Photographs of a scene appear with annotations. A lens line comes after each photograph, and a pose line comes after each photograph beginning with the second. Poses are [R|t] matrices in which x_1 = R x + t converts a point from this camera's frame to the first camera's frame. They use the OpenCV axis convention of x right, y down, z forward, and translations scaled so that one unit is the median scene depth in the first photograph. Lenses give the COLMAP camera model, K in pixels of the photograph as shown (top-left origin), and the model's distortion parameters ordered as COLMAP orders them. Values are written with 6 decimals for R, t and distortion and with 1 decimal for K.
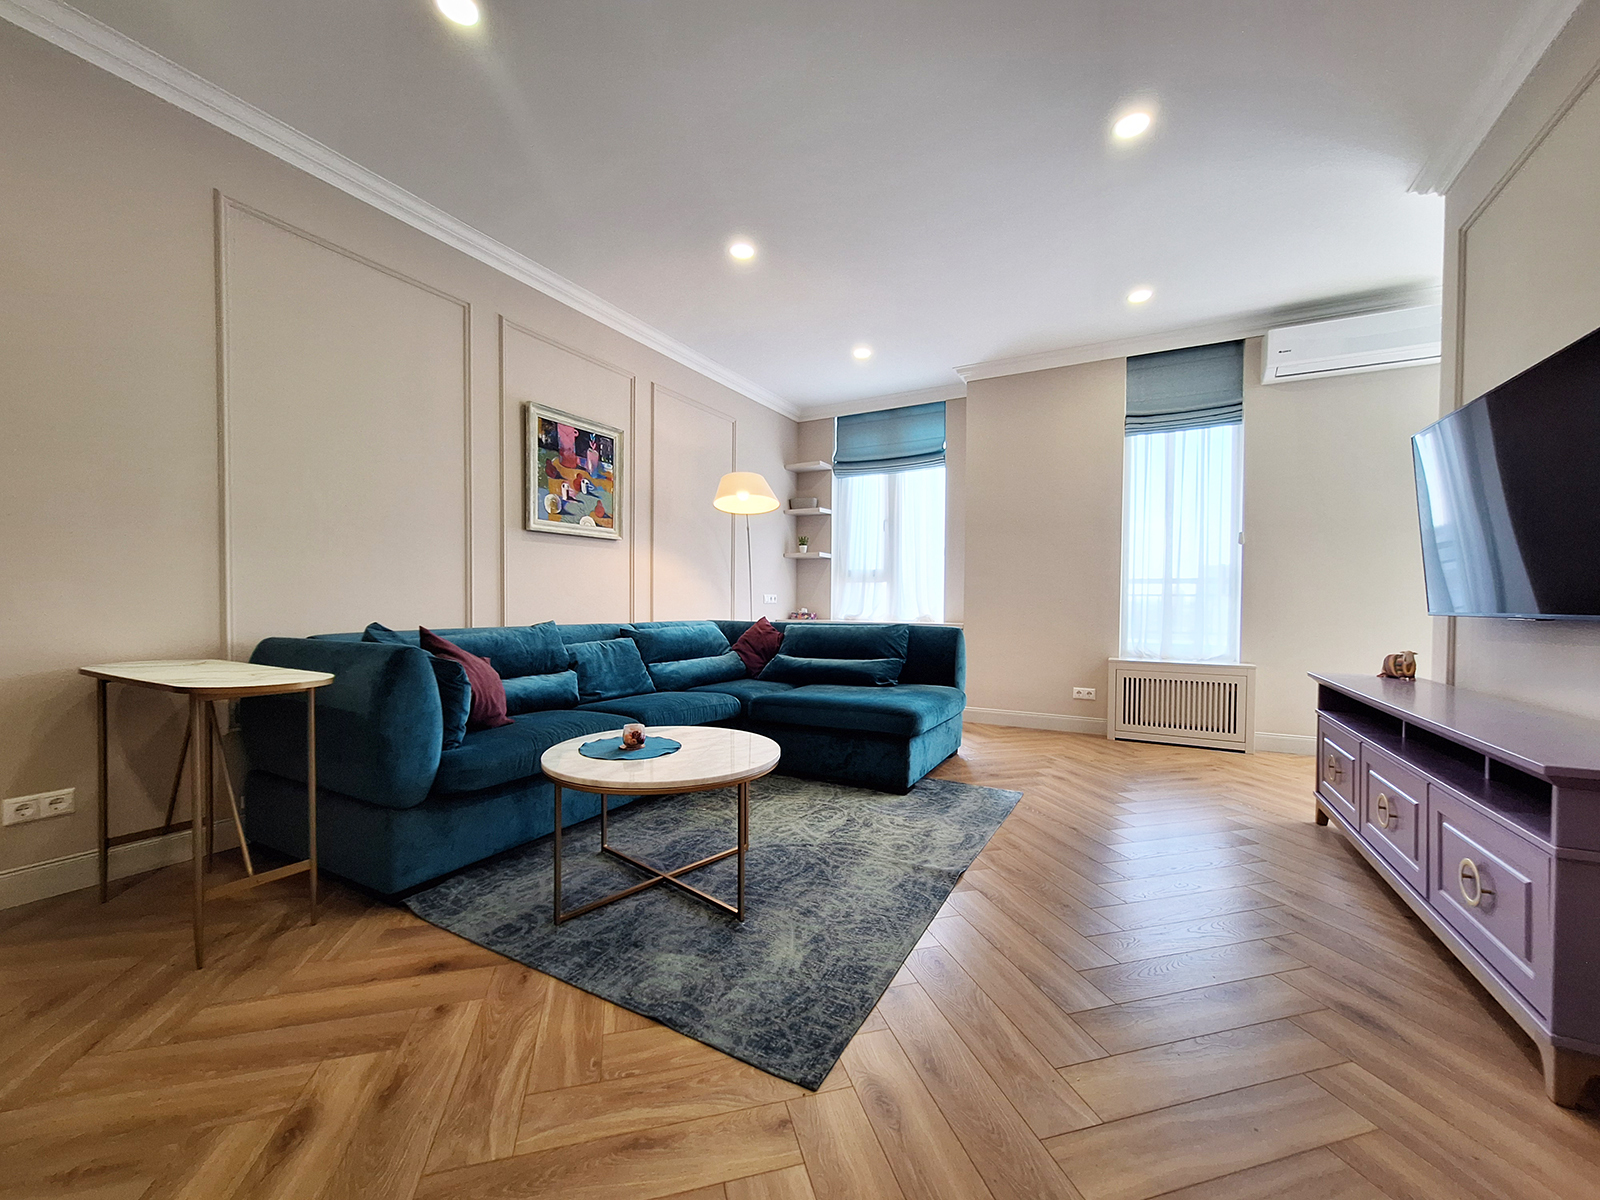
lens RADIAL K [[626.8, 0, 806.3], [0, 626.8, 608.1], [0, 0, 1]] dist [-0.005398, 0.001733]
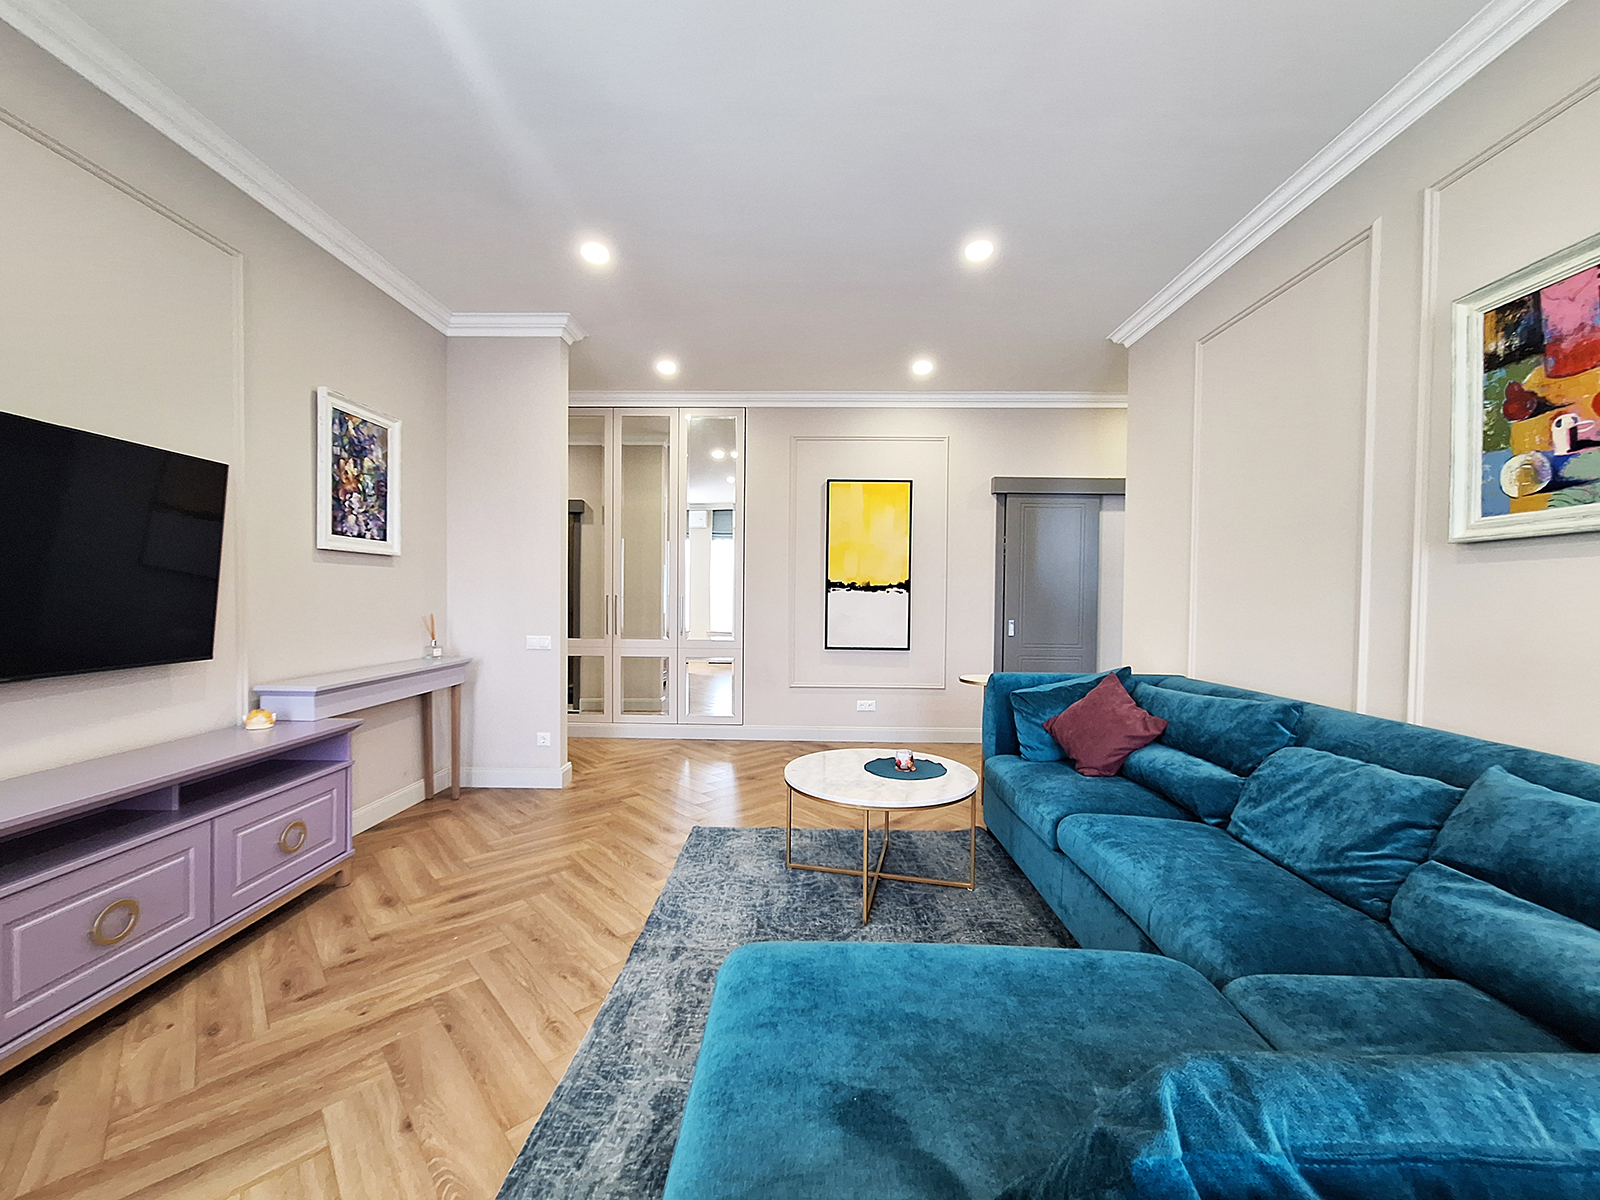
lens RADIAL K [[626.8, 0, 788.4], [0, 626.8, 606.0], [0, 0, 1]] dist [-0.005398, 0.001733]
pose [[-0.894232, -0.010148, -0.447489, 0.314147], [-0.022386, 0.999506, 0.022068, -0.076557], [0.447044, 0.029752, -0.894017, 1.306985]]
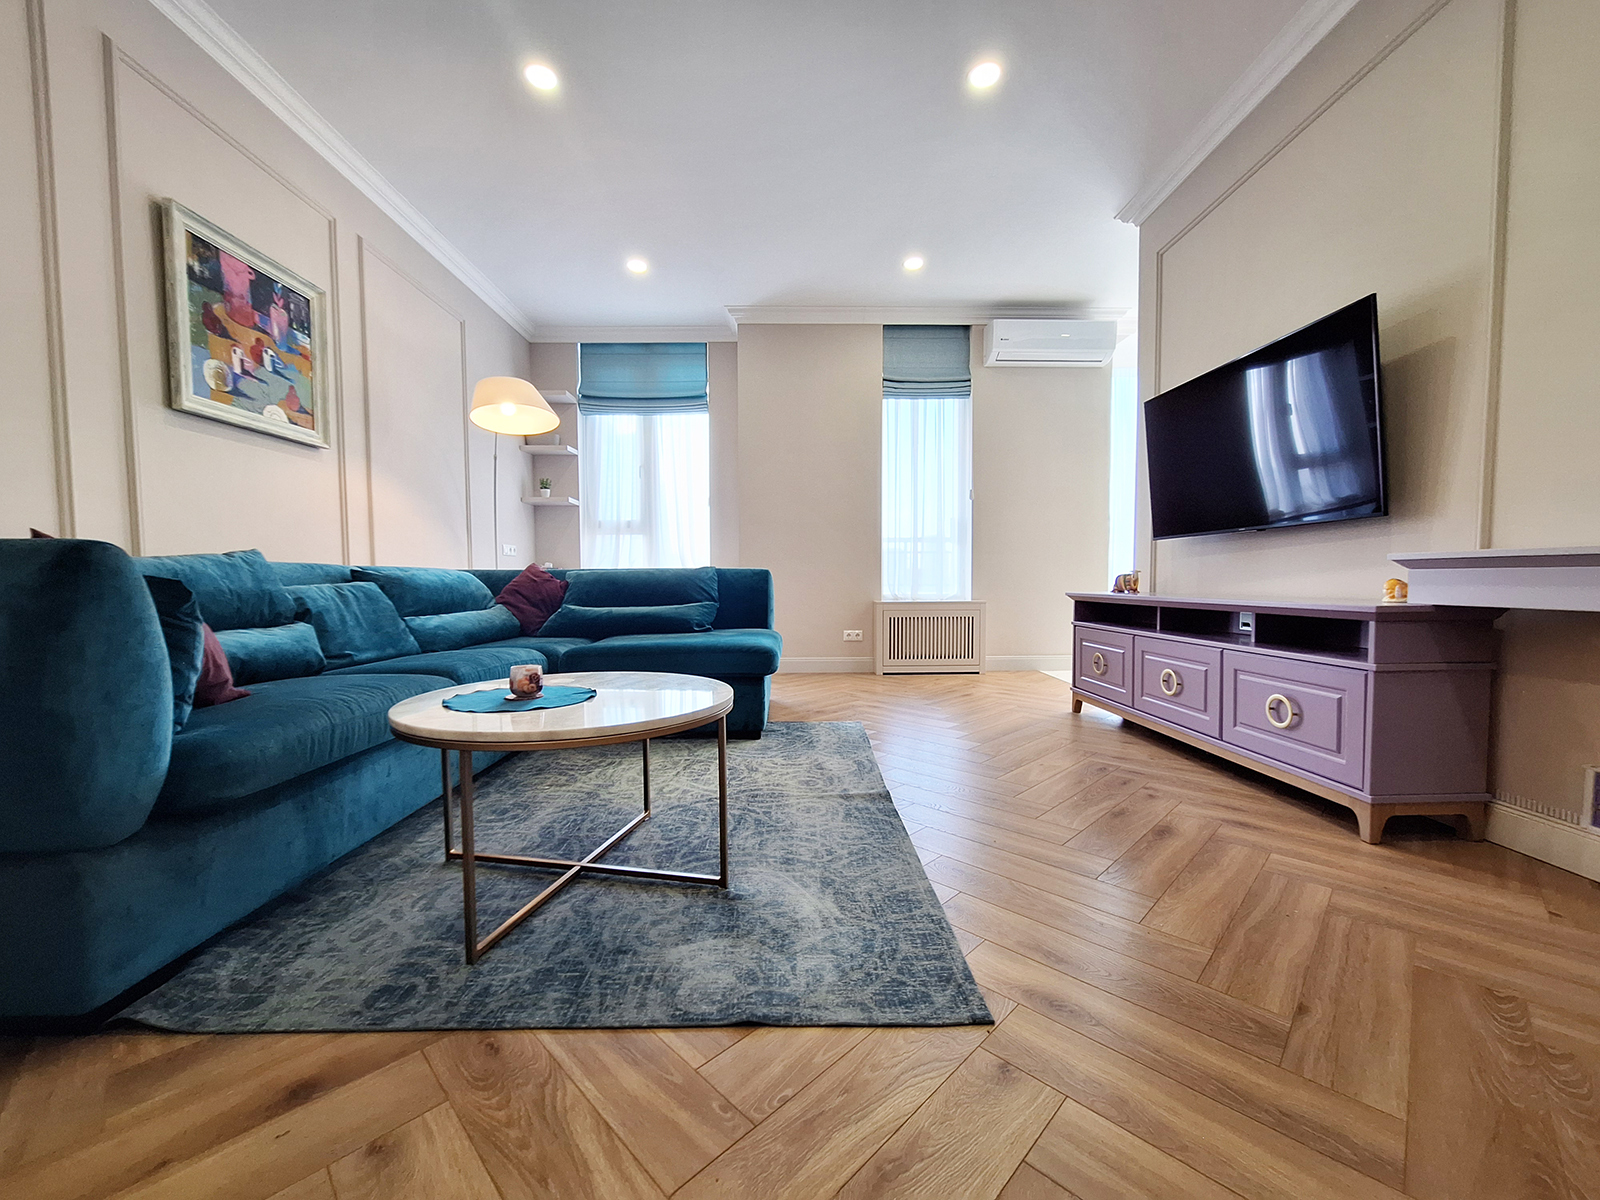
lens RADIAL K [[626.8, 0, 803.4], [0, 626.8, 607.8], [0, 0, 1]] dist [-0.005398, 0.001733]
pose [[0.870035, -0.035572, 0.491706, -0.228845], [0.019033, 0.999073, 0.038600, 0.065860], [-0.492623, -0.024224, 0.869906, 0.153322]]
